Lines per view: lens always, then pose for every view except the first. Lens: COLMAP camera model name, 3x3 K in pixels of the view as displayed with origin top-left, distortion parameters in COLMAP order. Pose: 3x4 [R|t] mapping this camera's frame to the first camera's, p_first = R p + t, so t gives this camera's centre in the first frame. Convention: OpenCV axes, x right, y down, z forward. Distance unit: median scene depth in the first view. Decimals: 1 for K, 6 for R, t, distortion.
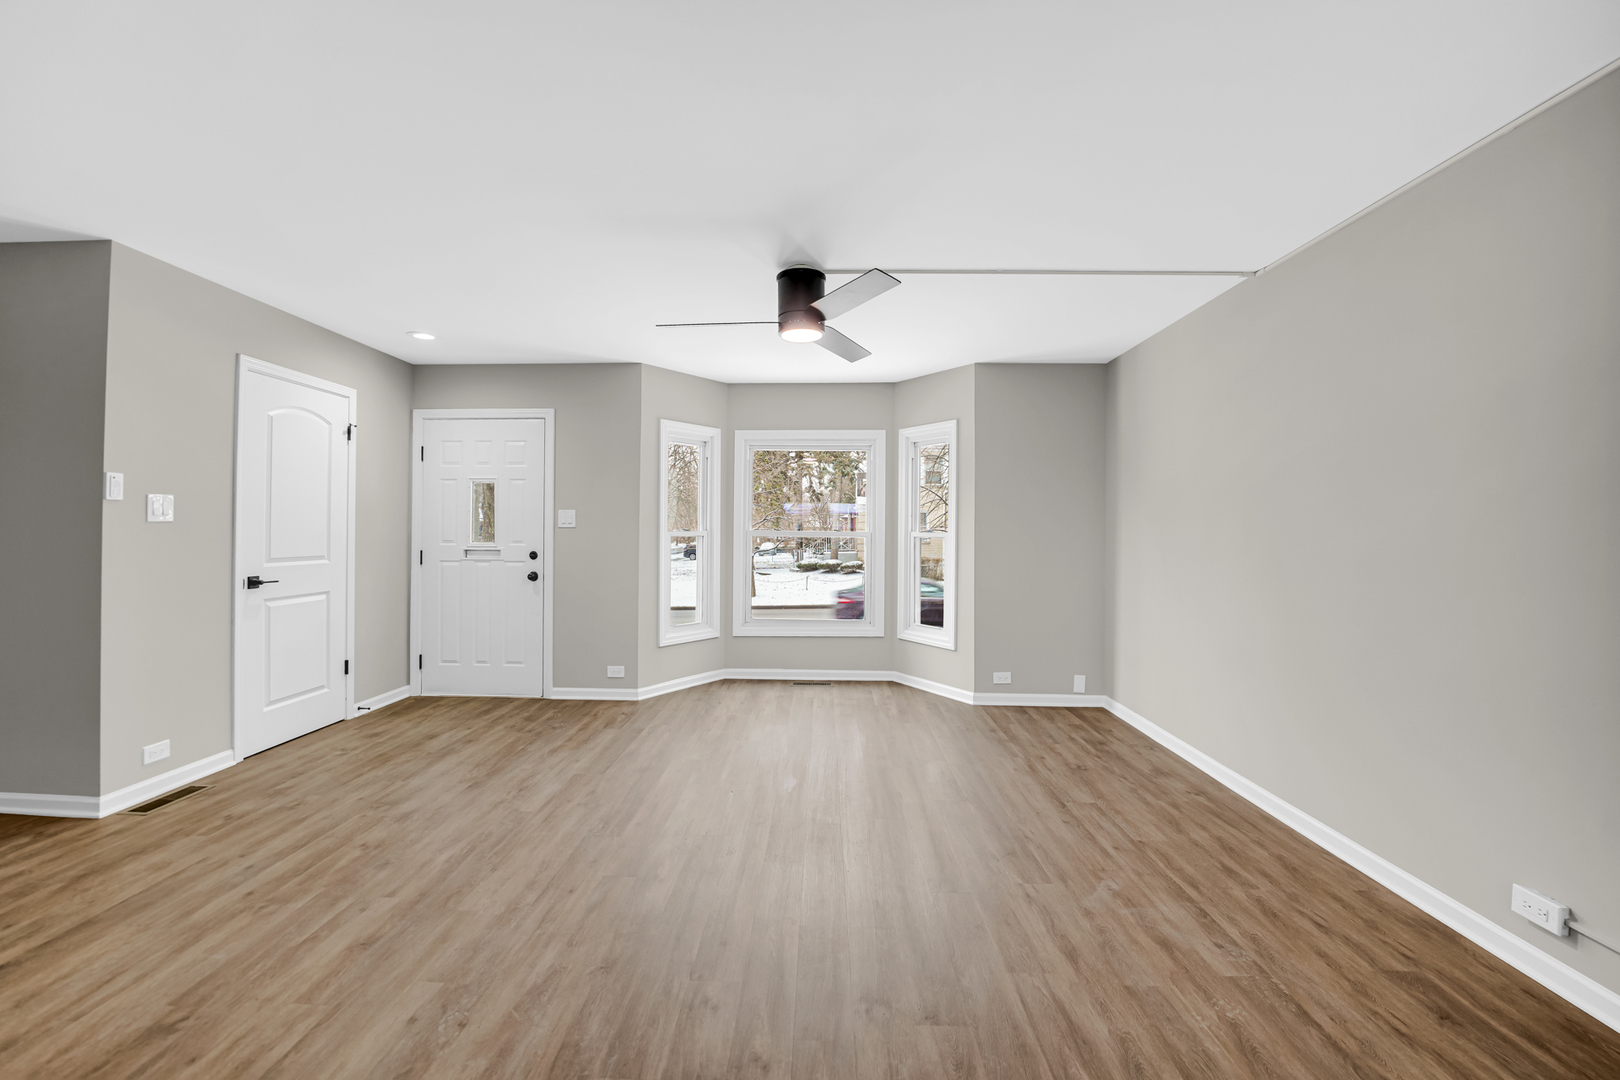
lens RADIAL K [[672.4, 0, 780.4], [0, 672.4, 531.9], [0, 0, 1]] dist [-0.027213, 0.001465]
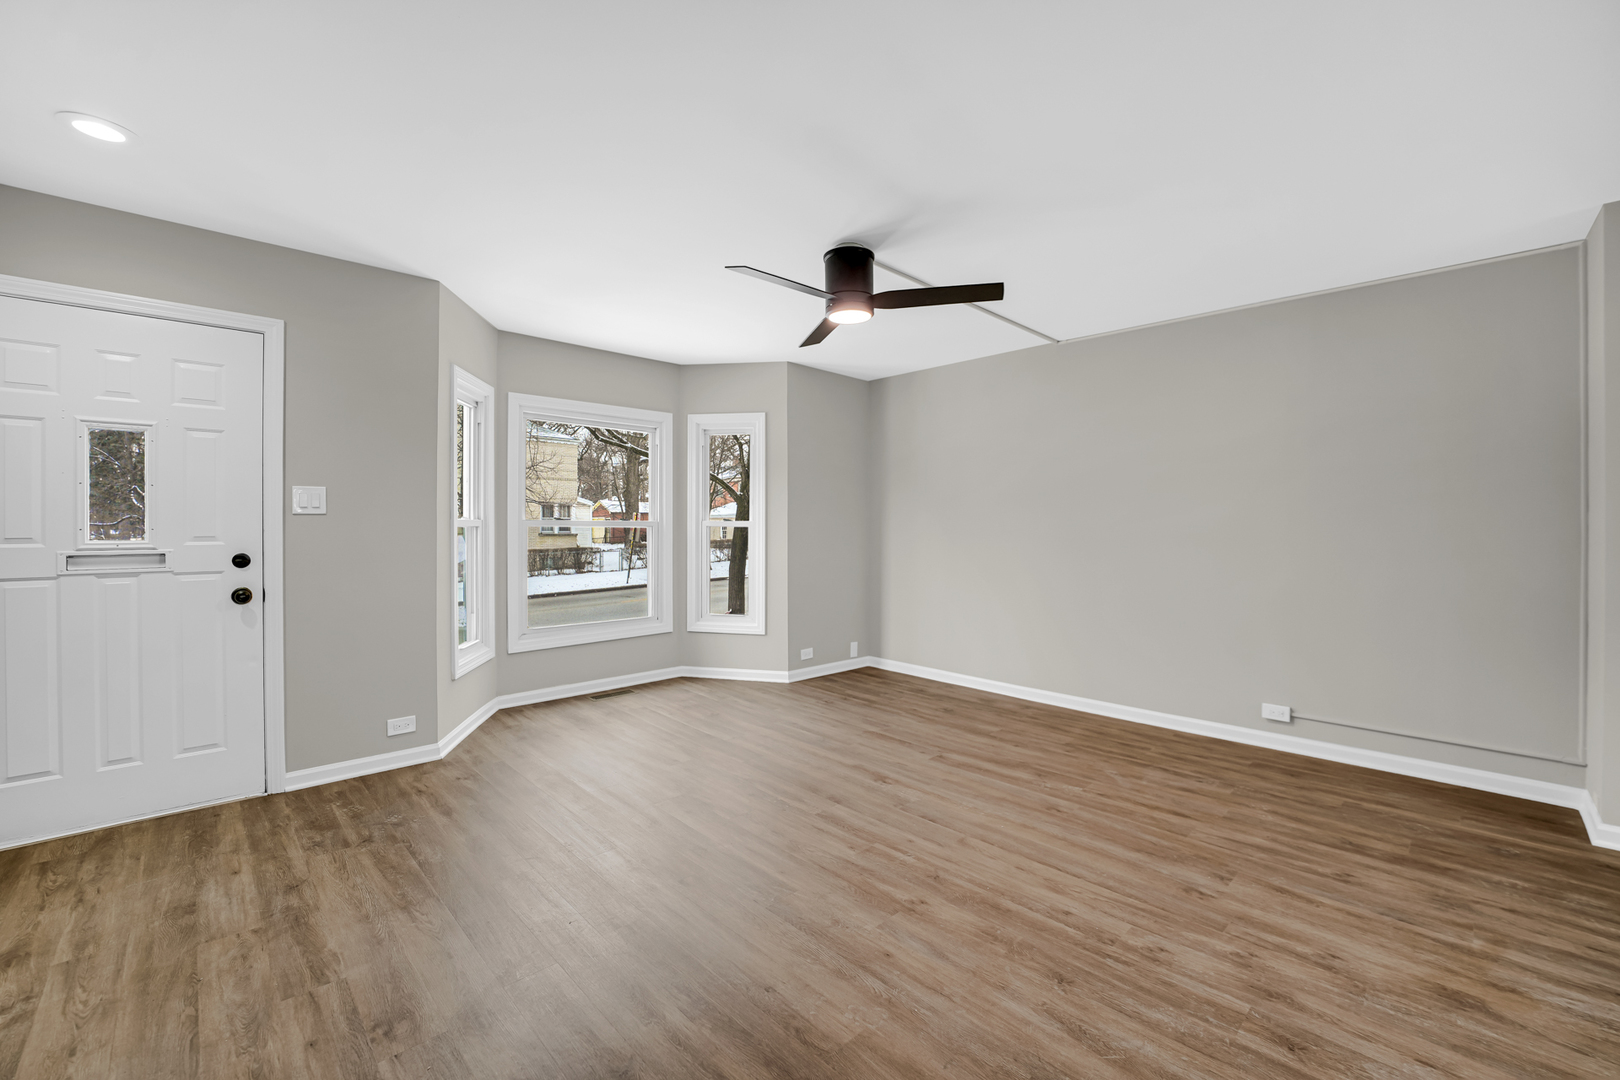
lens RADIAL K [[672.4, 0, 808.9], [0, 672.4, 527.6], [0, 0, 1]] dist [-0.027213, 0.001465]
pose [[0.687623, -0.007369, 0.726031, -0.483842], [0.002068, 0.999964, 0.008191, 0.002176], [-0.726065, -0.004130, 0.687614, 0.251714]]
